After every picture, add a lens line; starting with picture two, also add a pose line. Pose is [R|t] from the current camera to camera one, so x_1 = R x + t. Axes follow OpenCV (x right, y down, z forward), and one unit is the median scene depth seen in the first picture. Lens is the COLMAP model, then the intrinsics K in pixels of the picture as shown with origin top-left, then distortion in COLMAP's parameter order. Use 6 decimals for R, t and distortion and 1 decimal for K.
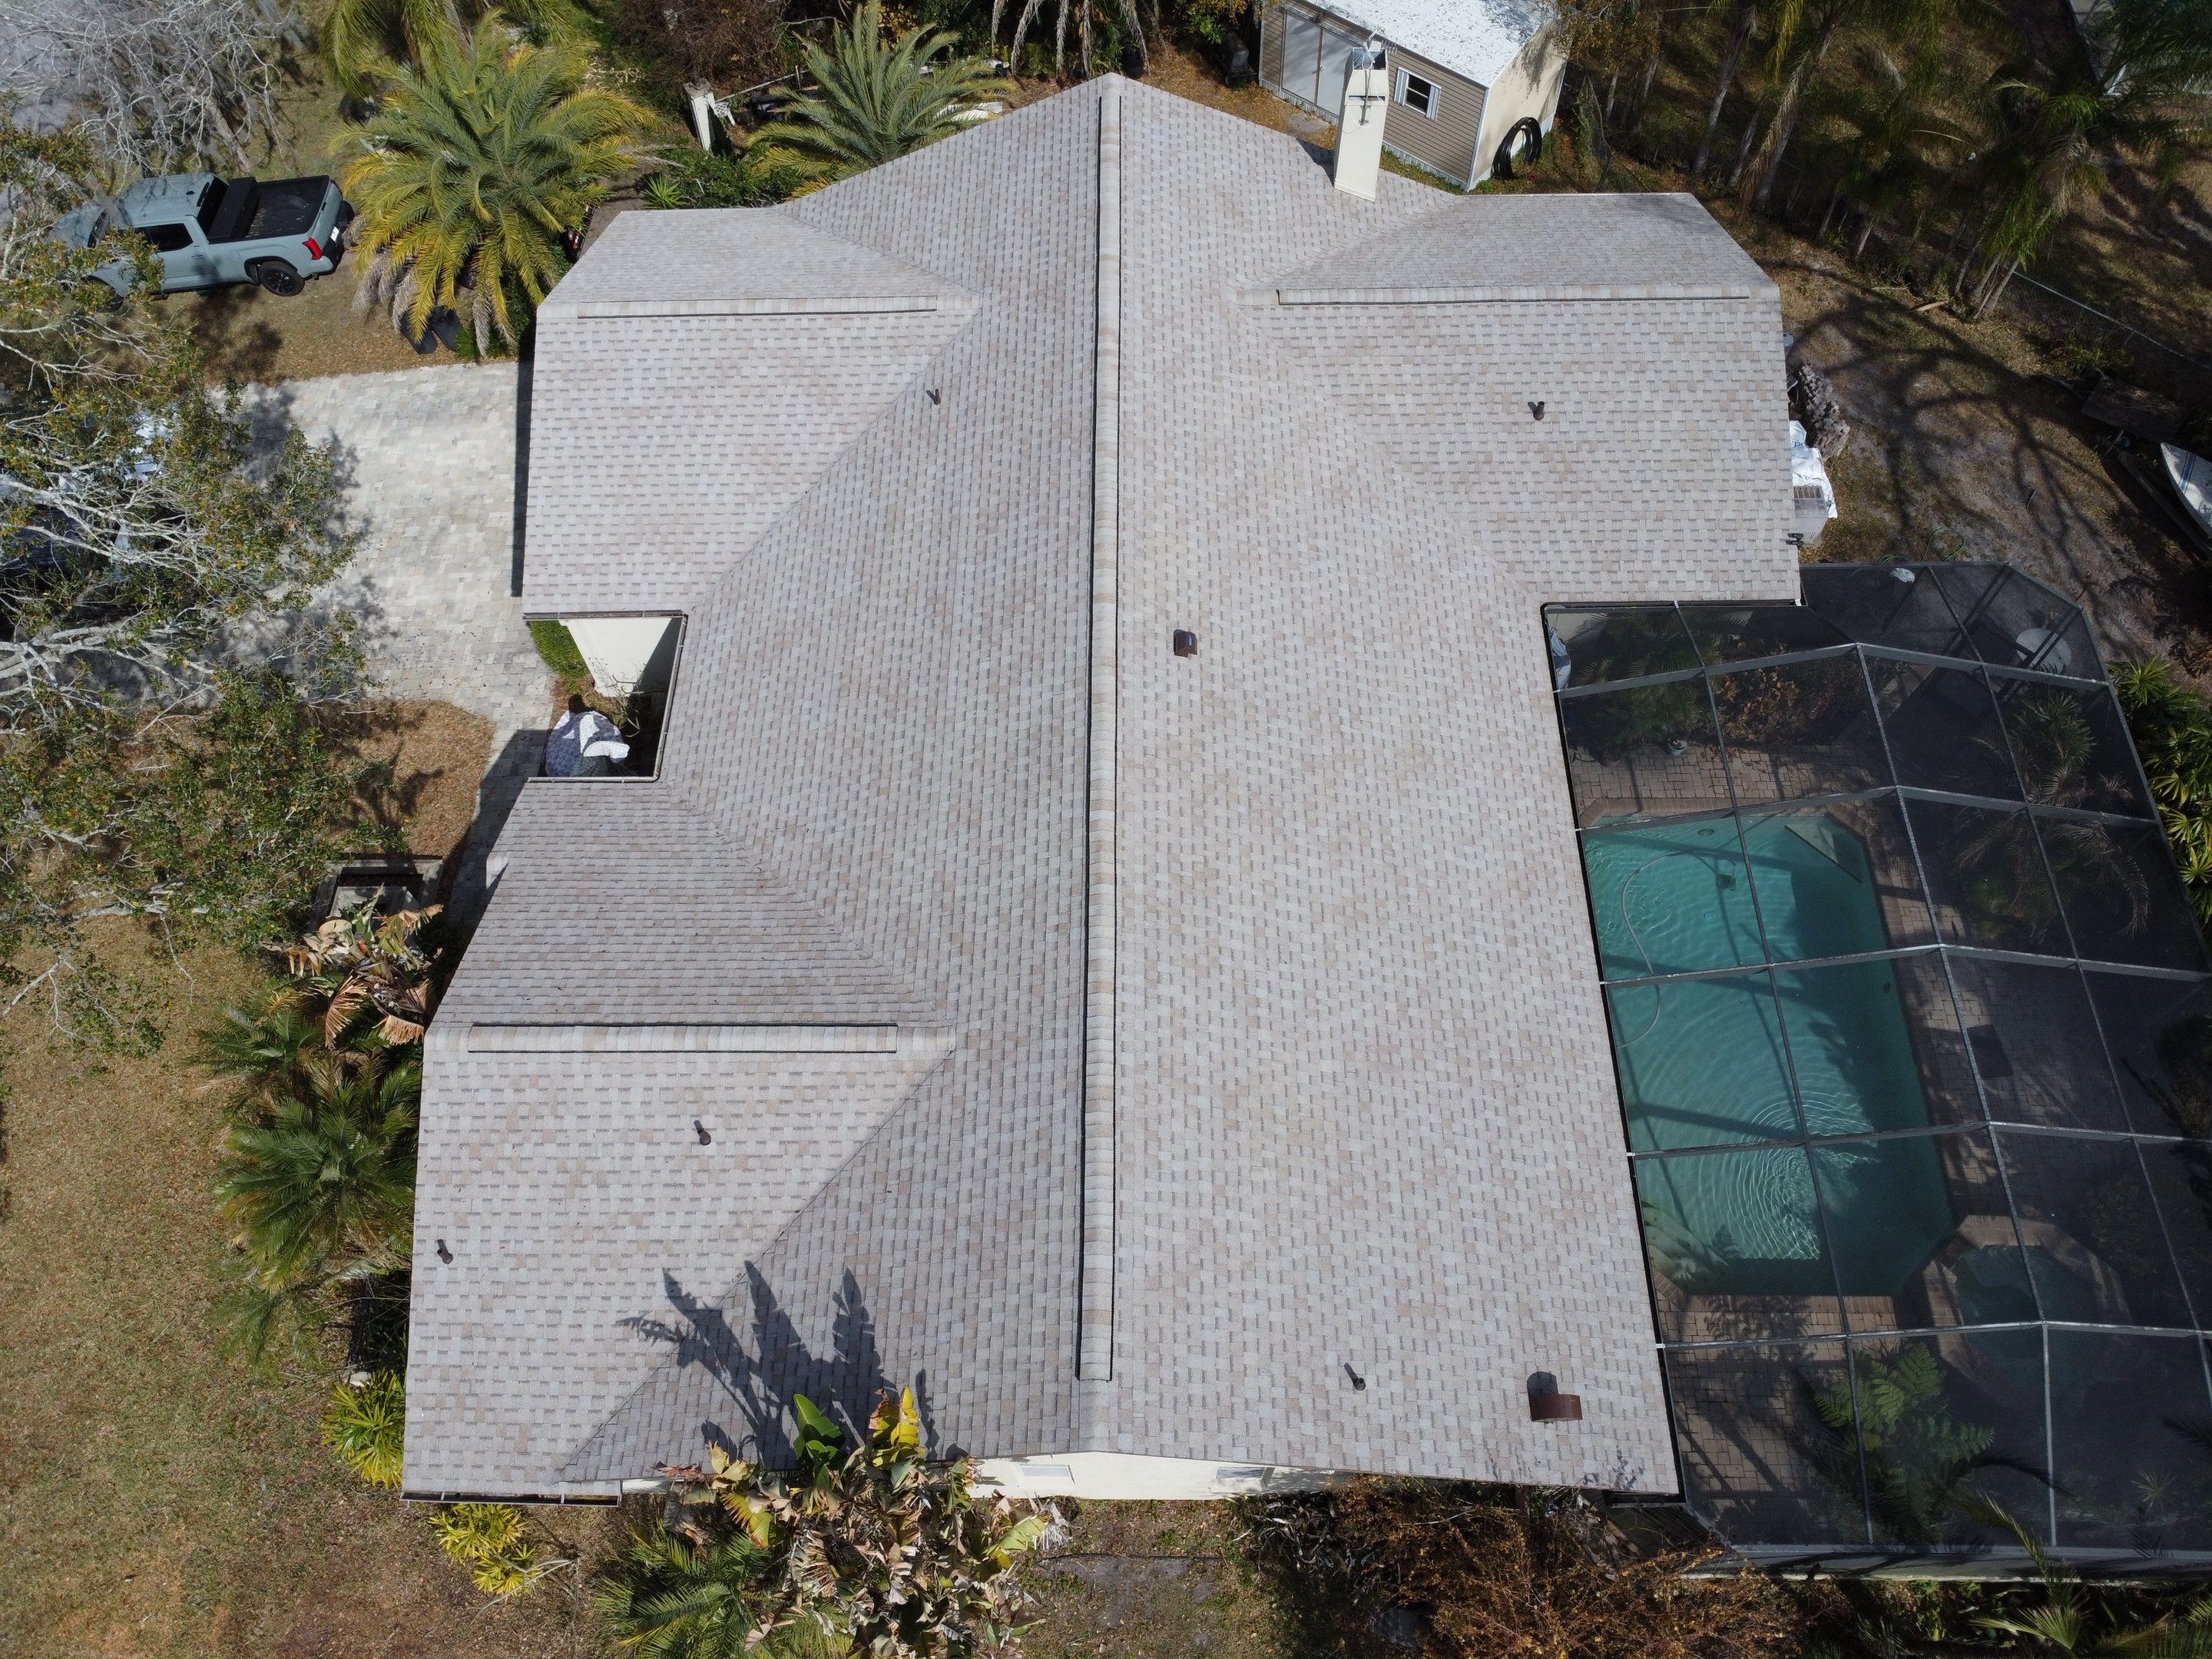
lens RADIAL K [[1602.3, 0, 1096.3], [0, 1602.3, 826.2], [0, 0, 1]] dist [-0.027893, -0.009559]
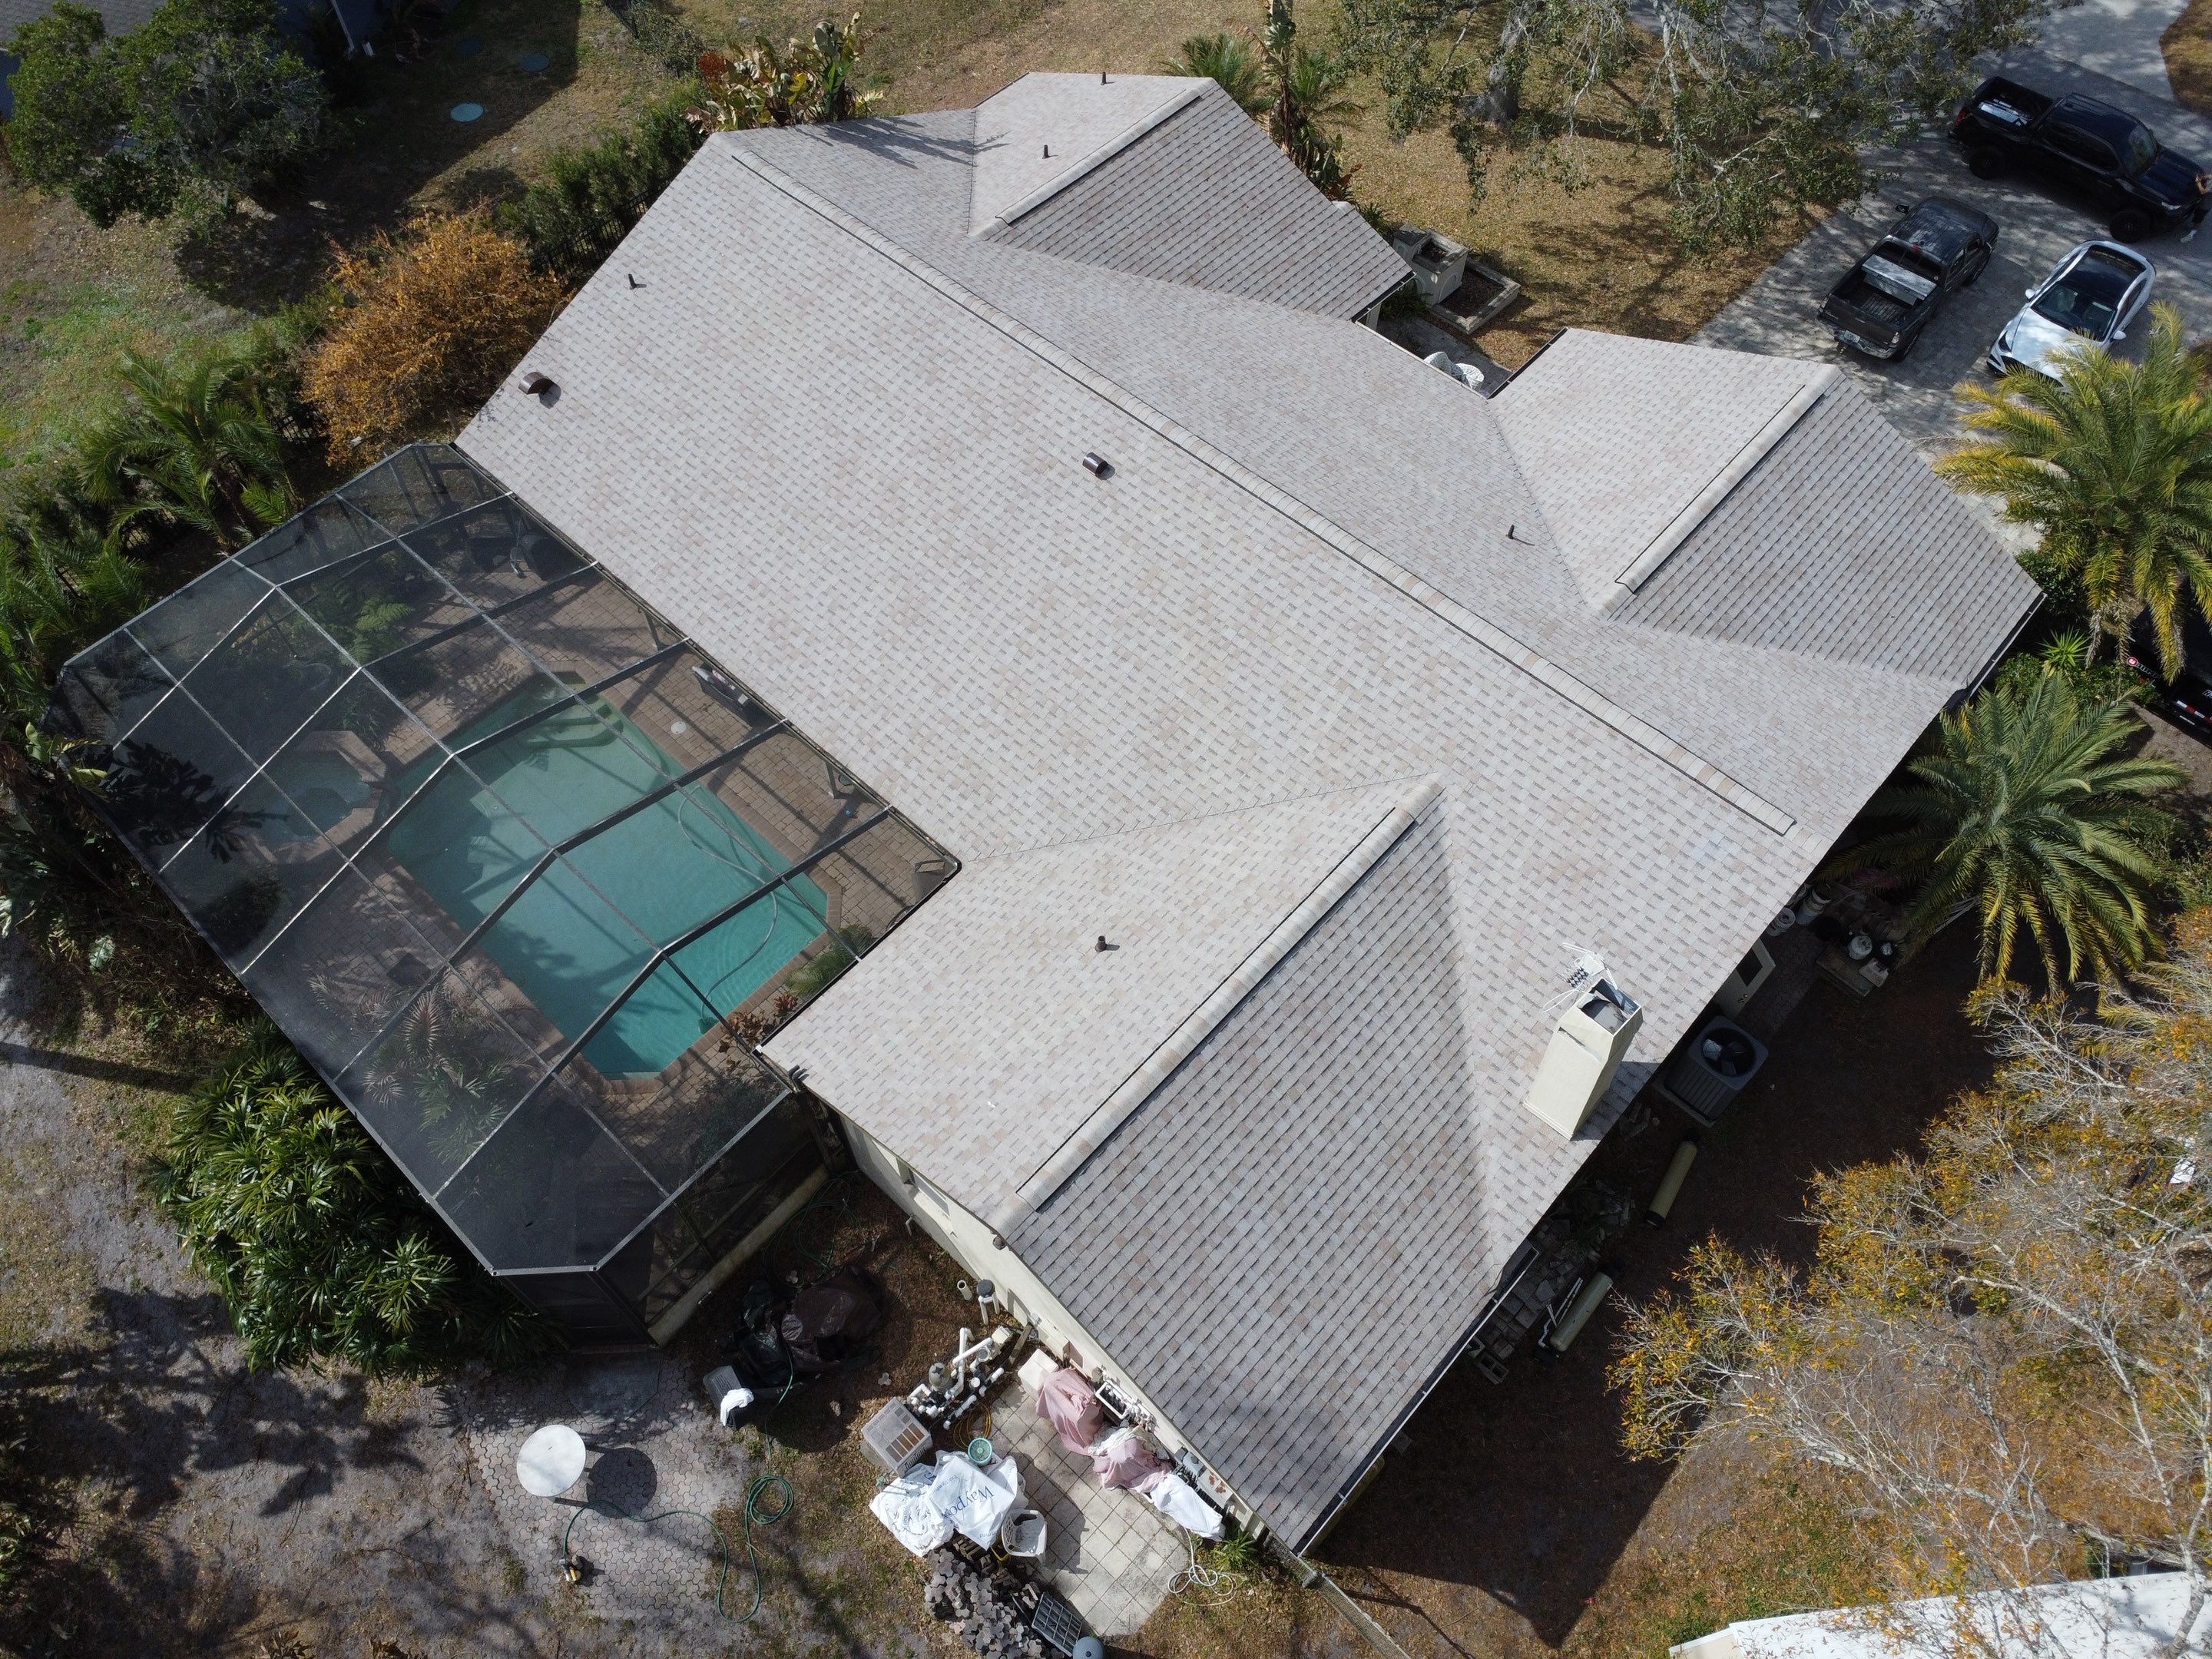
lens RADIAL K [[1602.3, 0, 1090.6], [0, 1602.3, 822.7], [0, 0, 1]] dist [-0.027893, -0.009559]
pose [[-0.669378, 0.644193, -0.370066, 0.609867], [-0.632345, -0.232563, 0.738955, -0.958200], [0.389966, 0.728649, 0.563025, 0.510931]]
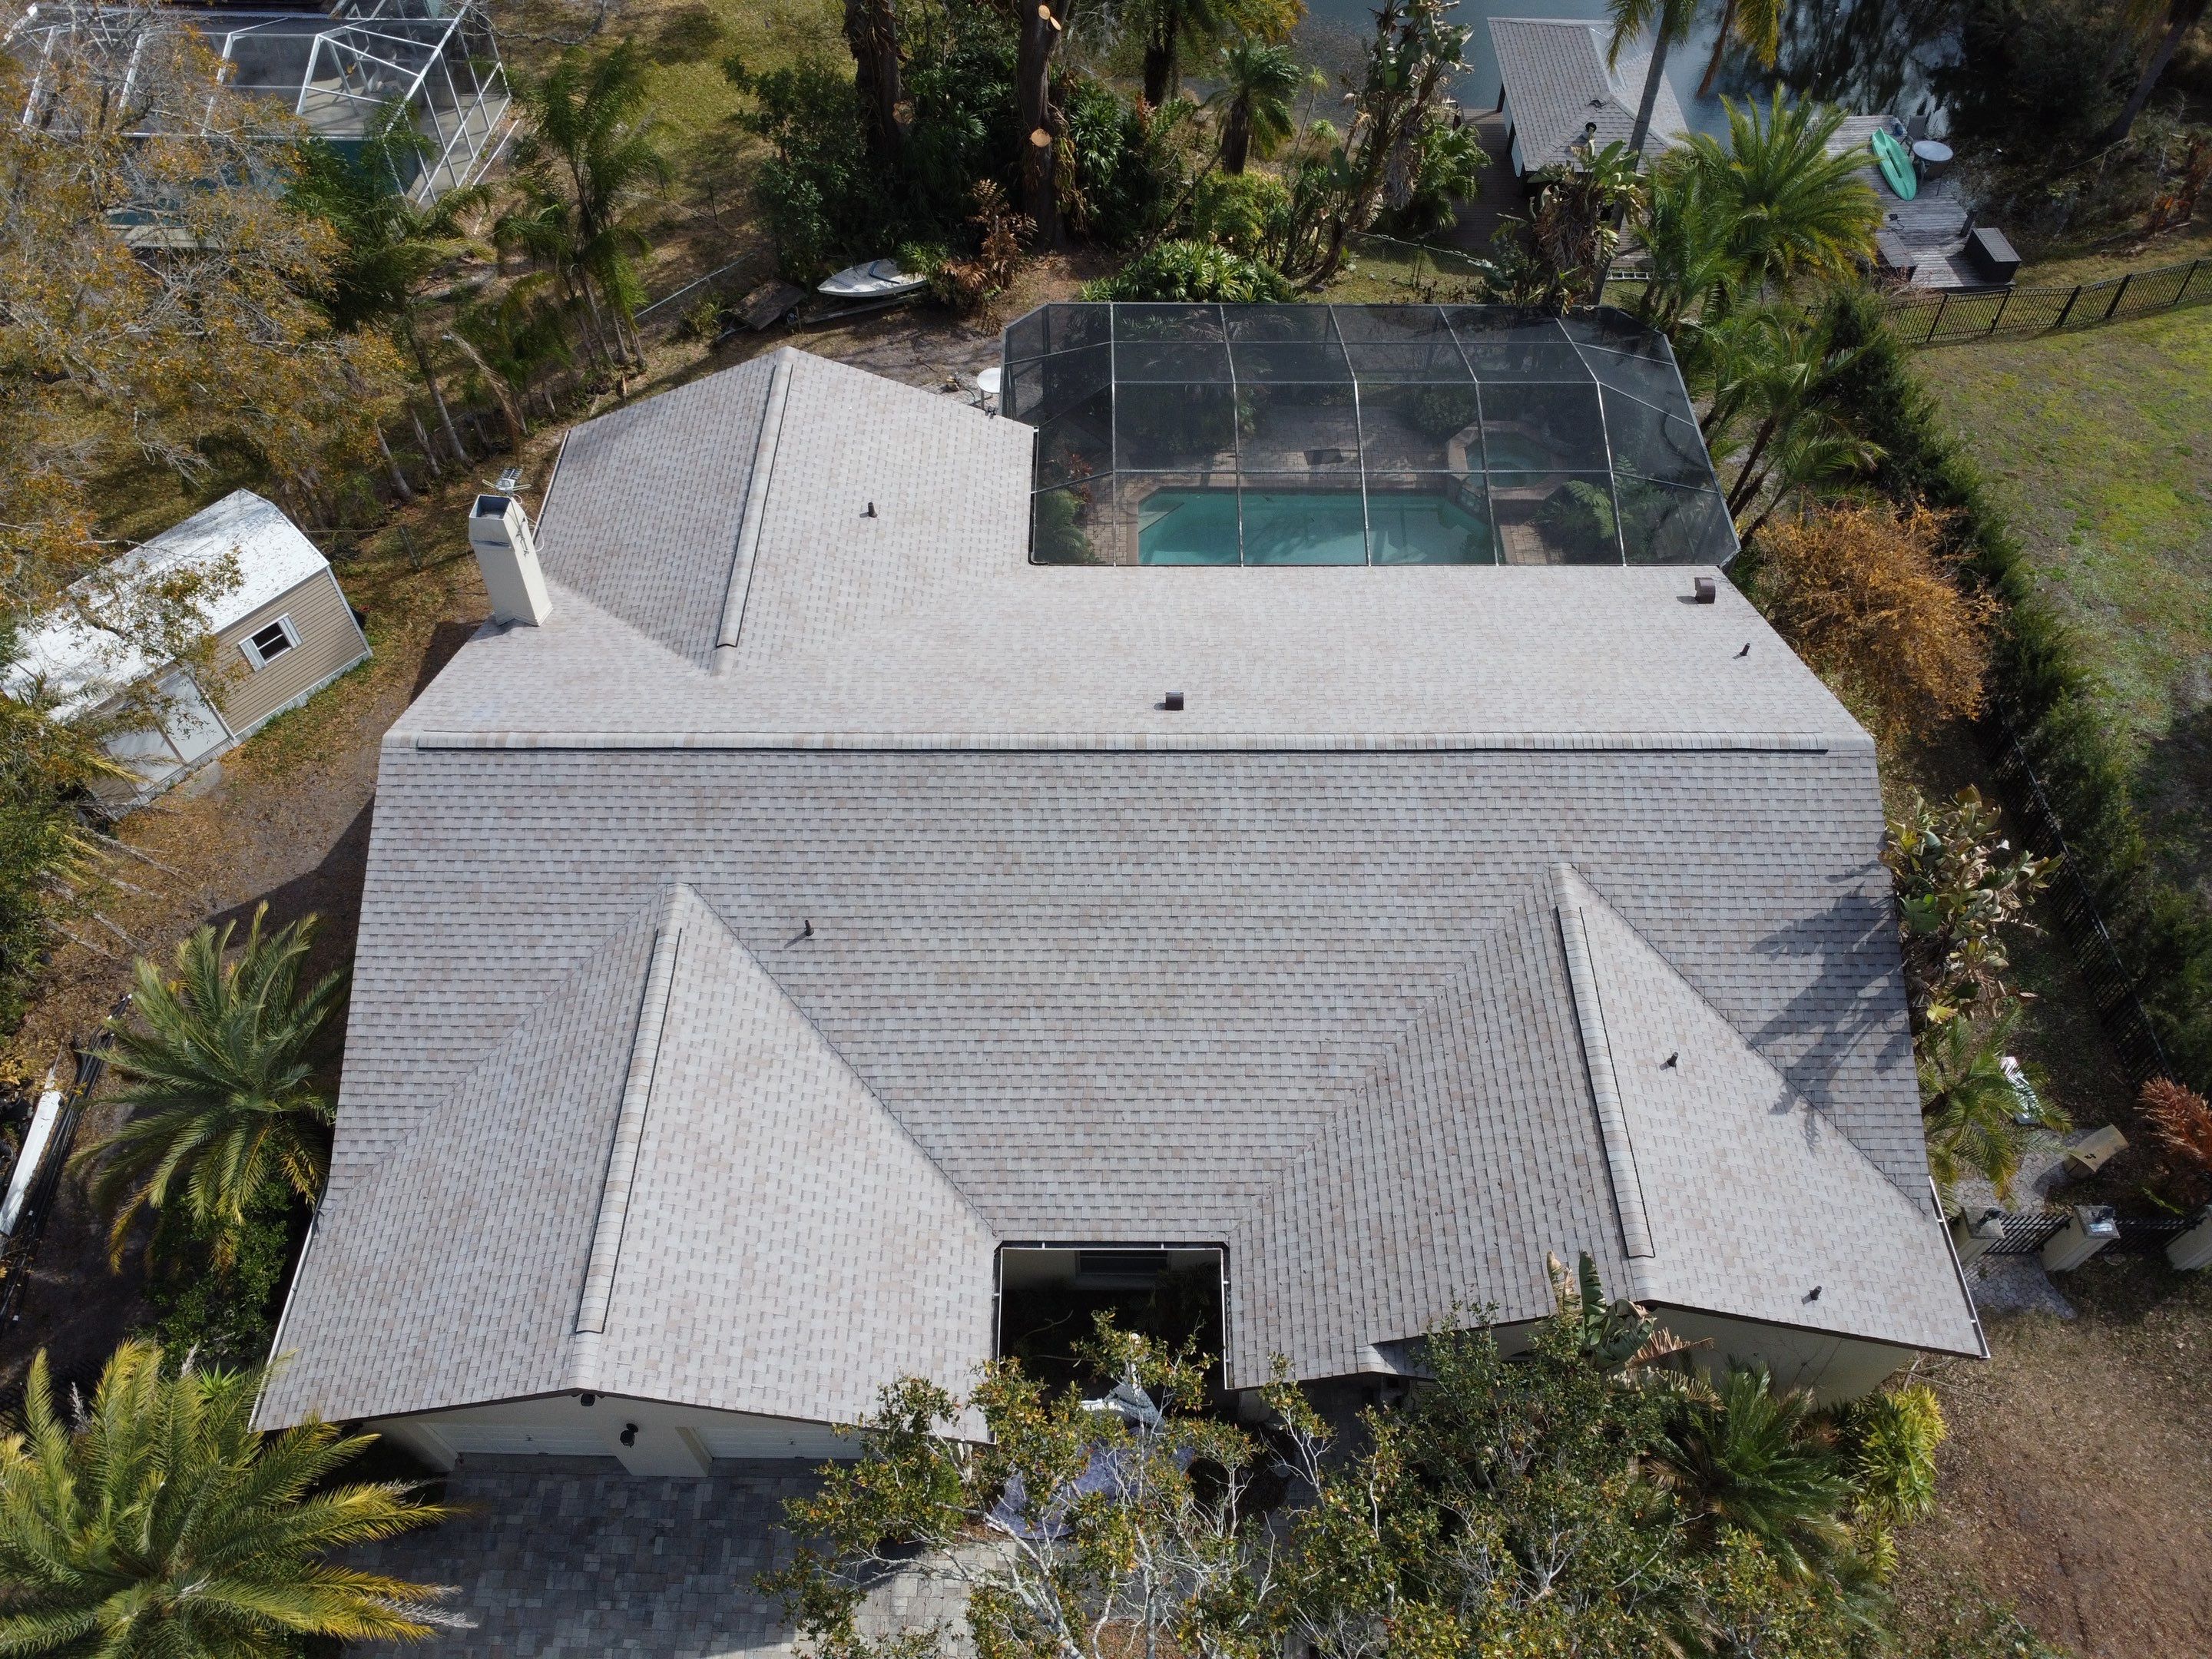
lens RADIAL K [[1602.3, 0, 1099.3], [0, 1602.3, 821.8], [0, 0, 1]] dist [-0.027893, -0.009559]
pose [[-0.006566, -0.772086, 0.635485, -0.693964], [0.867837, 0.311327, 0.387215, -0.542198], [-0.496806, 0.554039, 0.668000, 0.293712]]
